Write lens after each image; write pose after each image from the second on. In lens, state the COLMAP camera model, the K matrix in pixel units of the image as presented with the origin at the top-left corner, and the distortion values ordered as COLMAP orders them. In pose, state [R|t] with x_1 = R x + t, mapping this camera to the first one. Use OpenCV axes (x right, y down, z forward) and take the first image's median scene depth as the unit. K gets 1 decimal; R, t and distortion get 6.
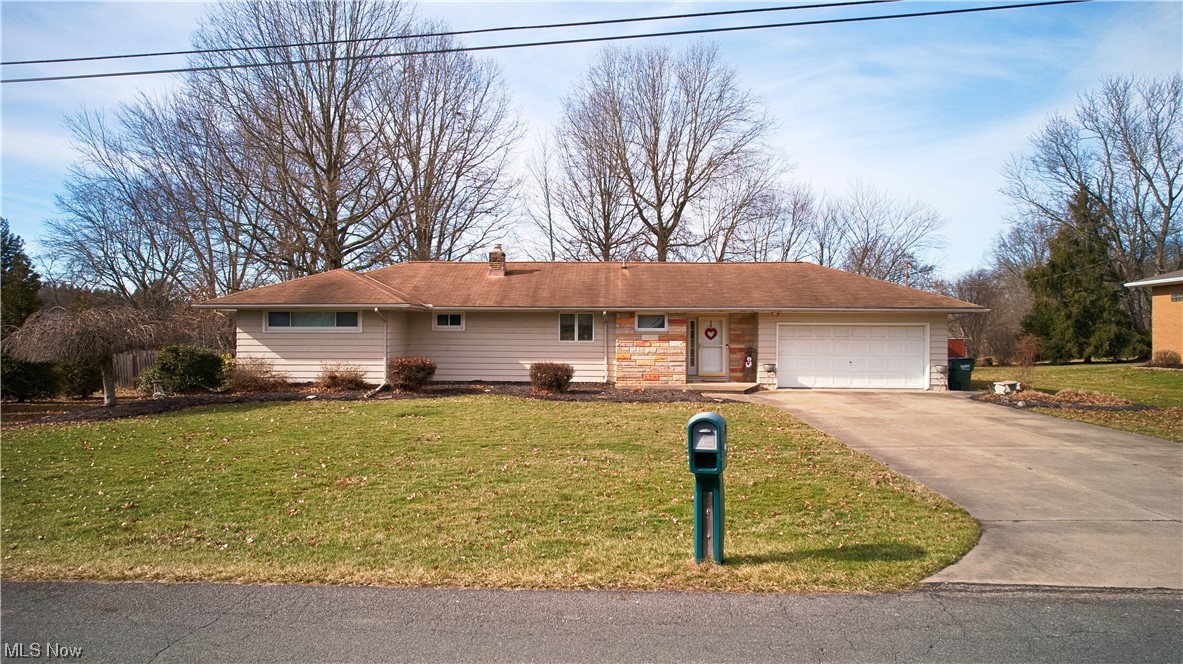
lens RADIAL K [[757.7, 0, 591.4], [0, 757.7, 325.7], [0, 0, 1]] dist [-0.027364, 0.011027]
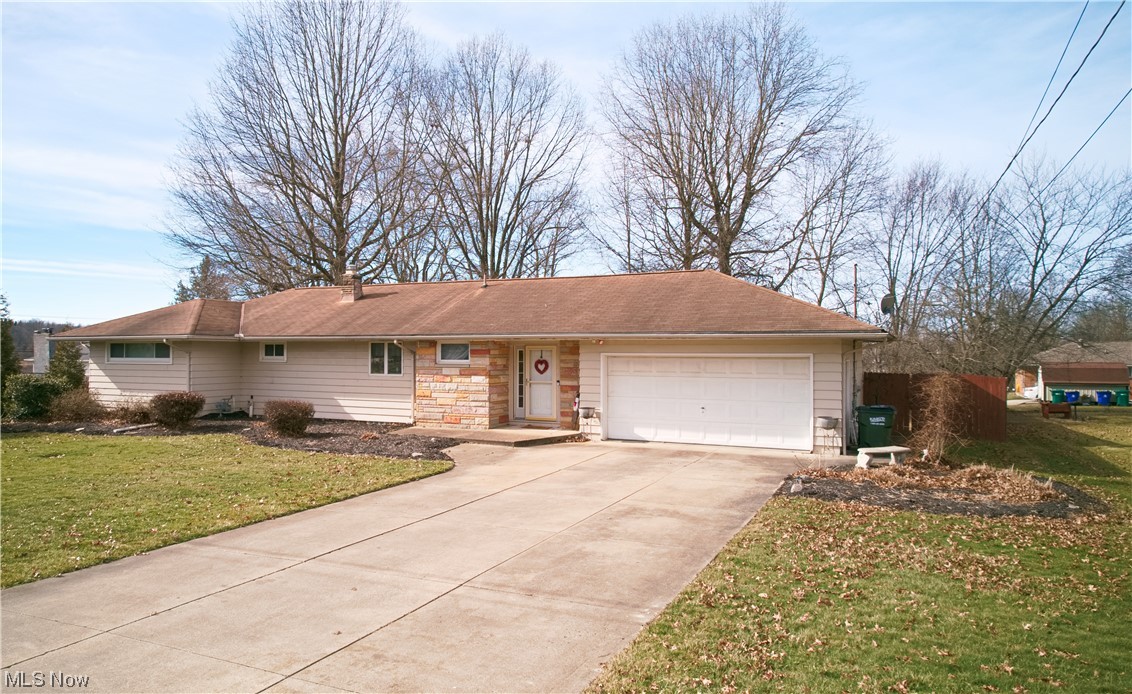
lens RADIAL K [[791.7, 0, 518.9], [0, 791.7, 343.6], [0, 0, 1]] dist [0.021521, 0.000063]
pose [[0.907691, -0.005504, -0.419603, 0.486902], [0.003824, 0.999981, -0.004844, -0.009829], [0.419622, 0.002792, 0.907695, 0.238684]]
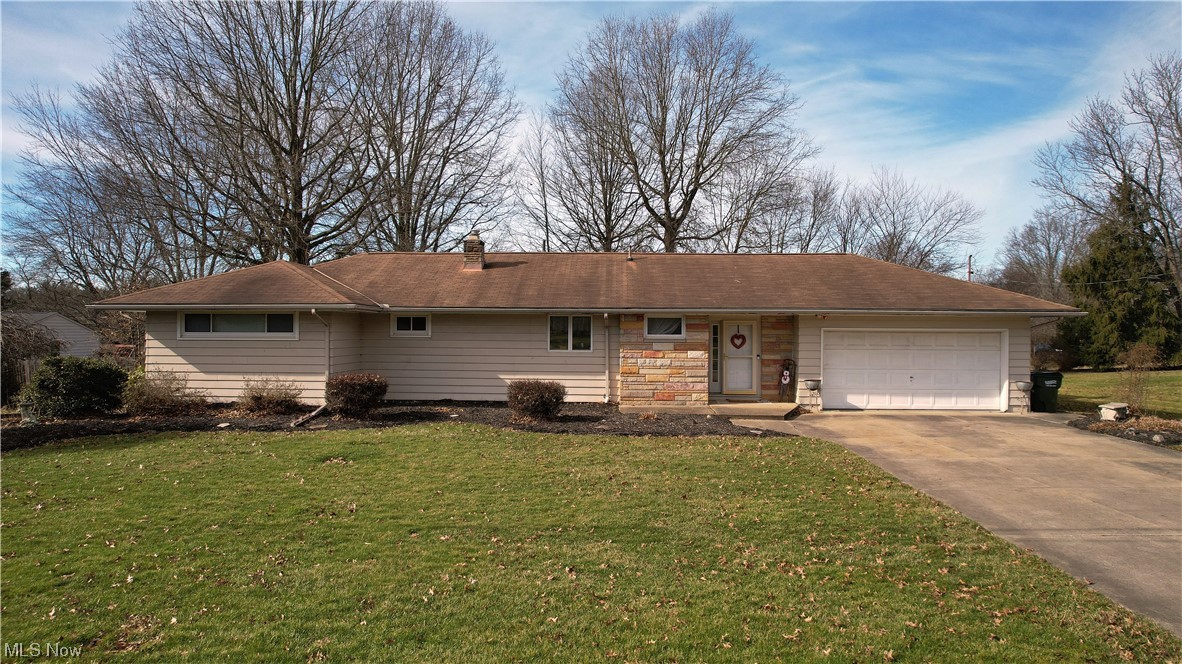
lens RADIAL K [[757.1, 0, 589.9], [0, 757.1, 343.1], [0, 0, 1]] dist [-0.027364, 0.011027]
pose [[0.999994, 0.001650, -0.003043, 0.003074], [-0.001579, 0.999730, 0.023177, -0.005978], [0.003081, -0.023172, 0.999727, 0.197624]]
